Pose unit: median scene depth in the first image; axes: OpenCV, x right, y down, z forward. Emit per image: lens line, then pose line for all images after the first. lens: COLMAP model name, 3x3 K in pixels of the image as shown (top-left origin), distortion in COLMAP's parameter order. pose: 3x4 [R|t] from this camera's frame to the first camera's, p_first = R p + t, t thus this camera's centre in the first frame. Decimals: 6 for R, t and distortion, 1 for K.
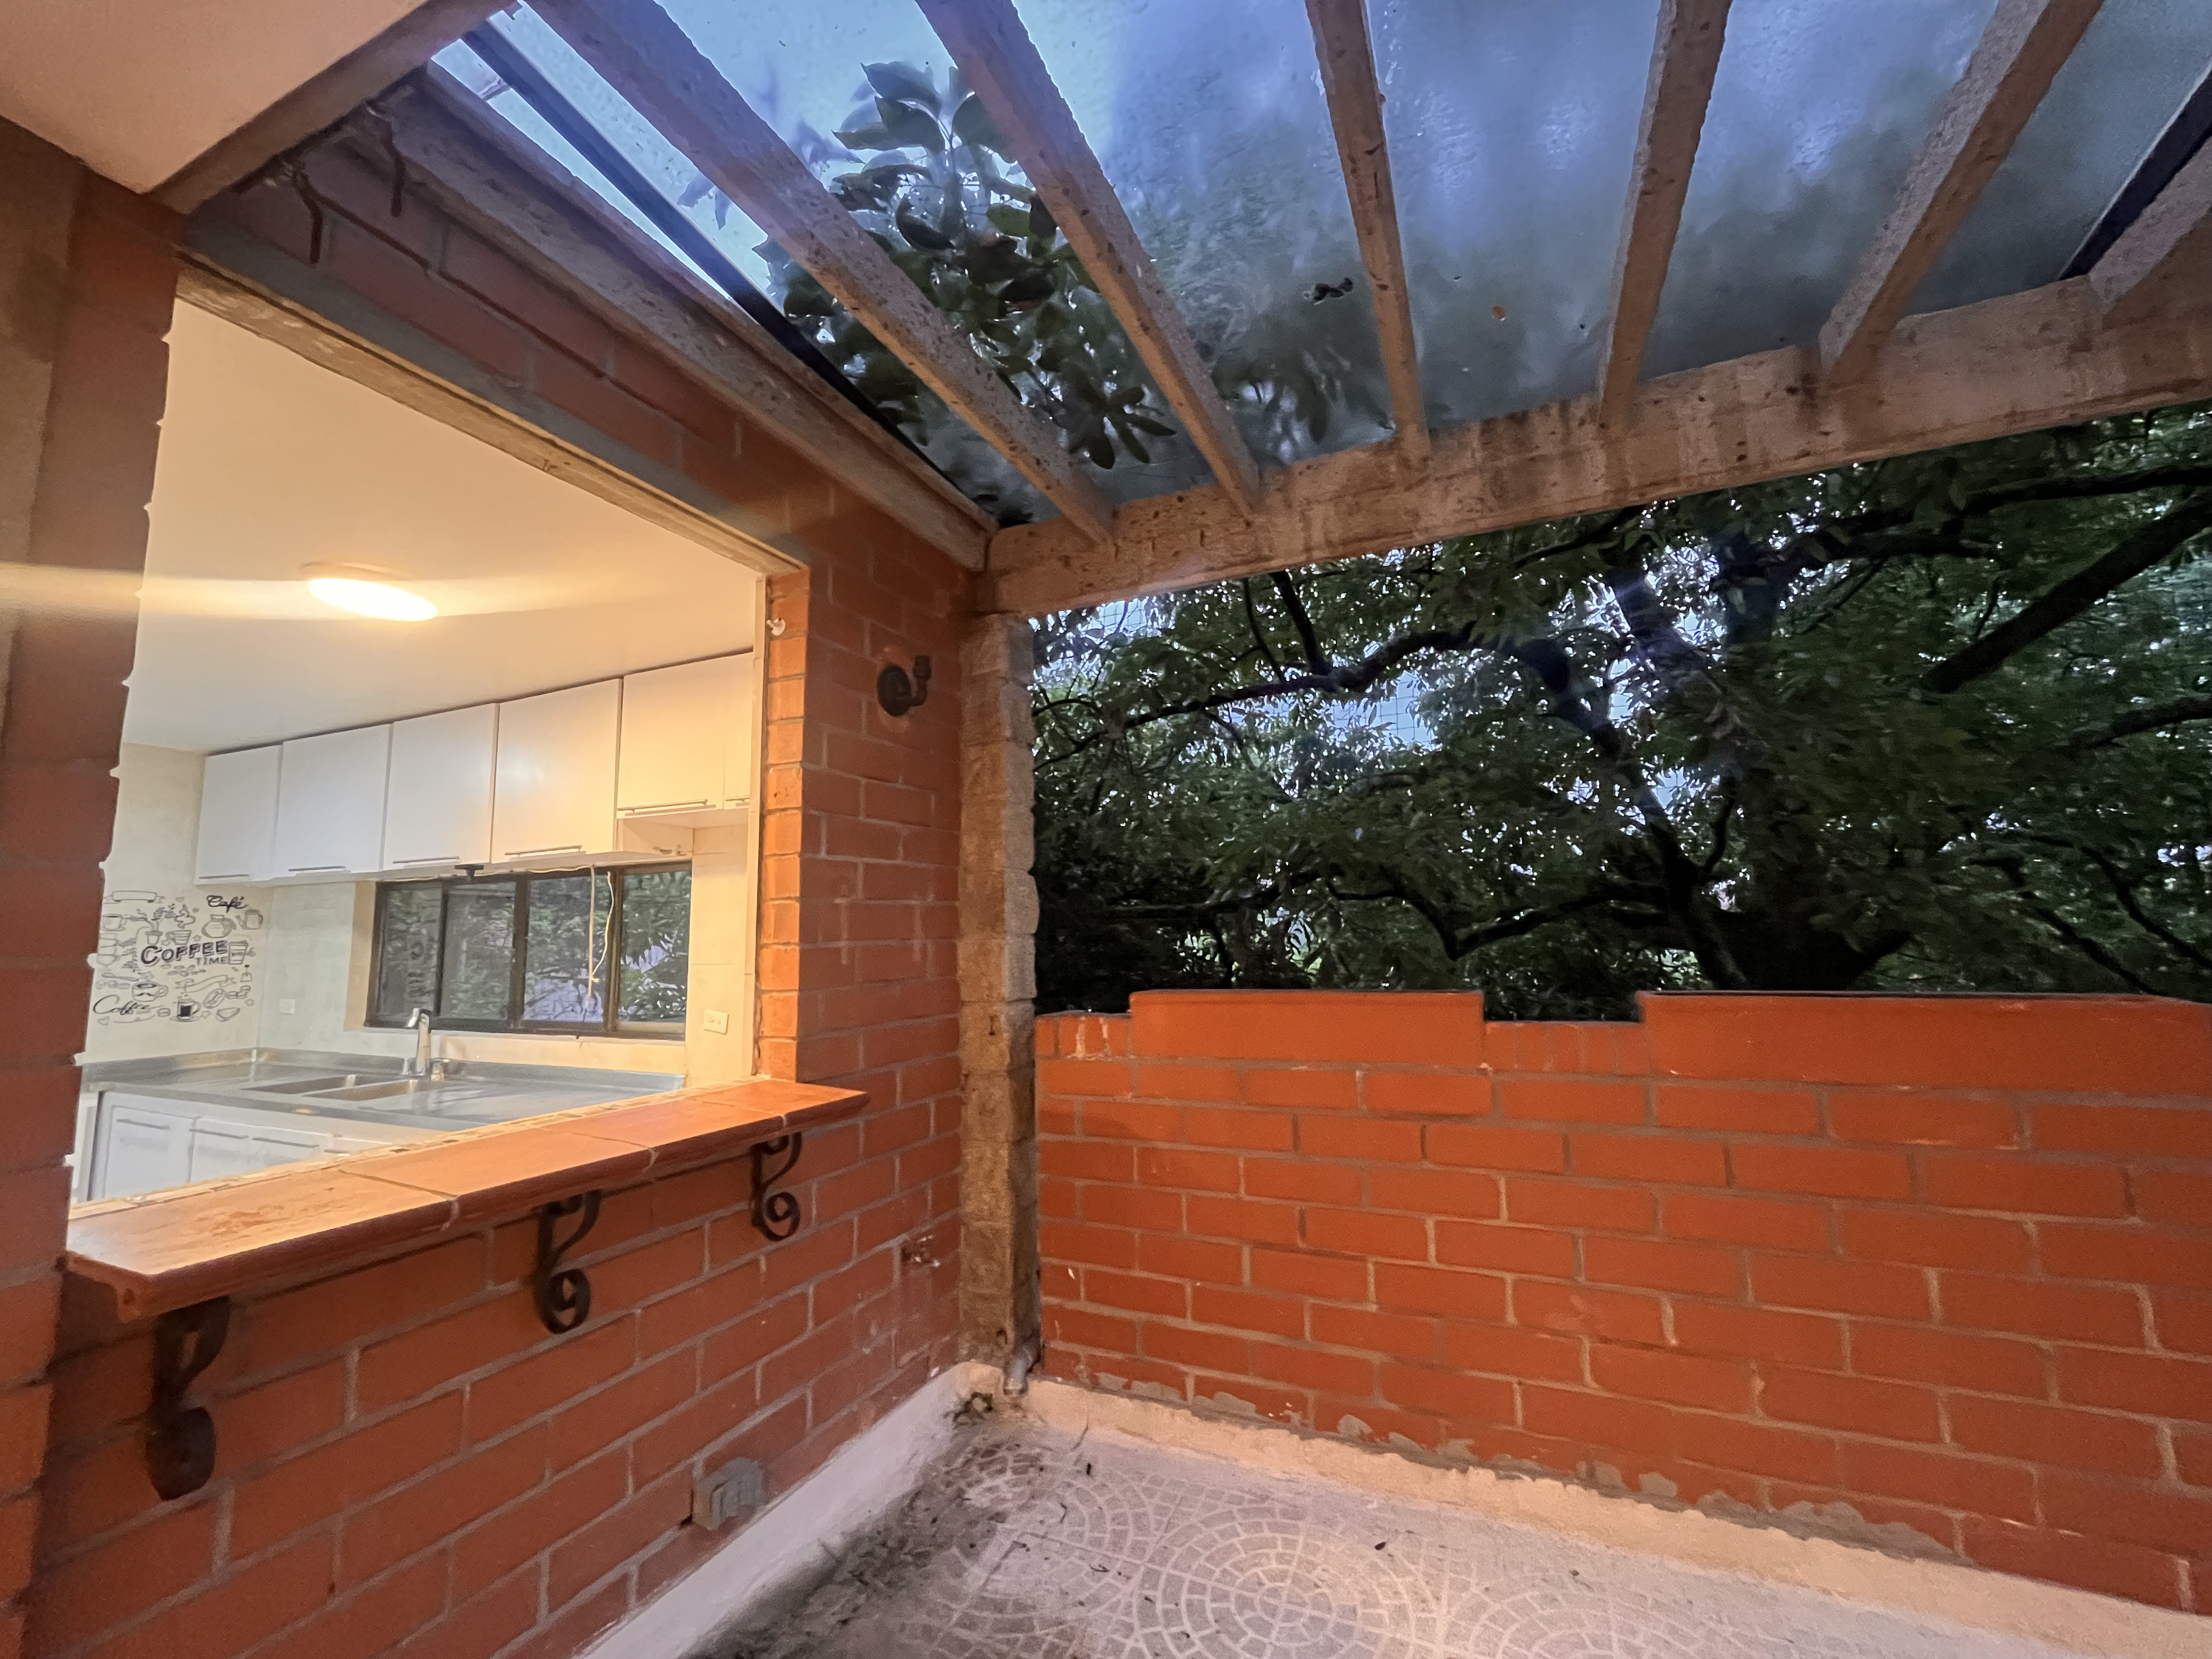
lens RADIAL K [[898.0, 0, 1096.4], [0, 898.0, 828.3], [0, 0, 1]] dist [0.000458, -0.001176]
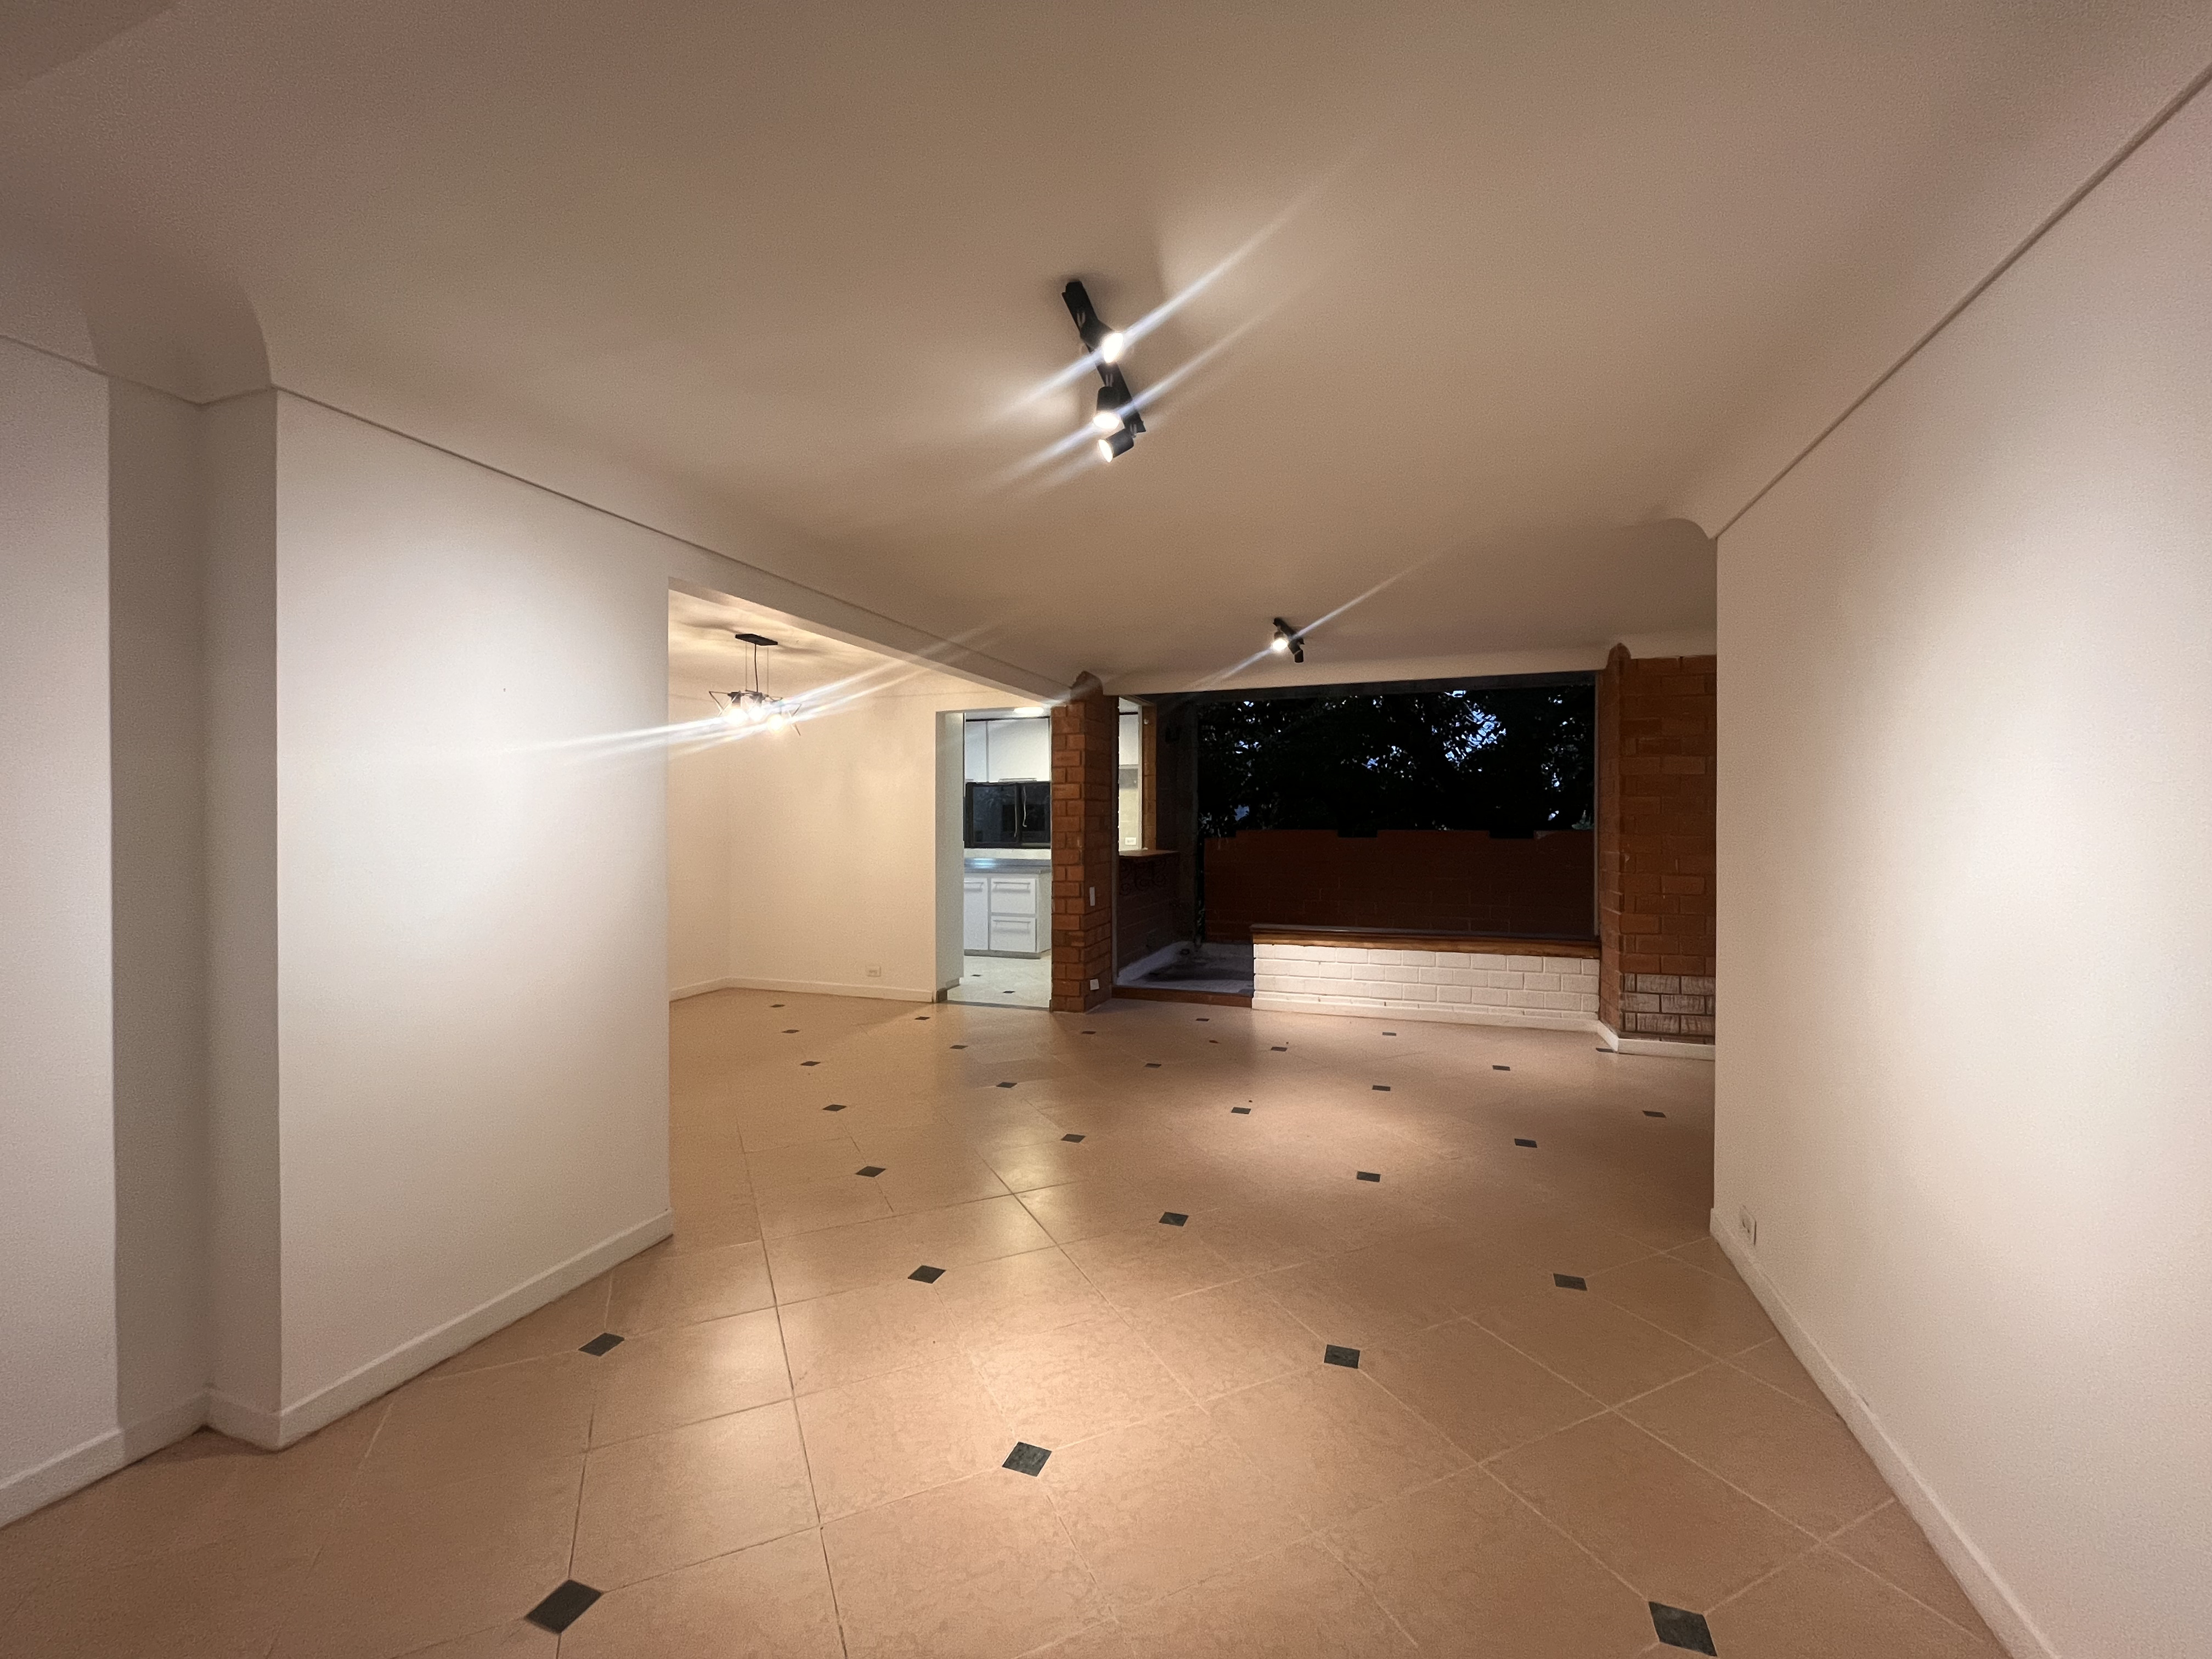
lens RADIAL K [[898.0, 0, 1096.4], [0, 898.0, 825.5], [0, 0, 1]] dist [0.000458, -0.001176]
pose [[0.996486, 0.017387, 0.081938, -0.500332], [-0.027373, 0.992107, 0.122374, -0.147313], [-0.079164, -0.124186, 0.989096, -1.487106]]
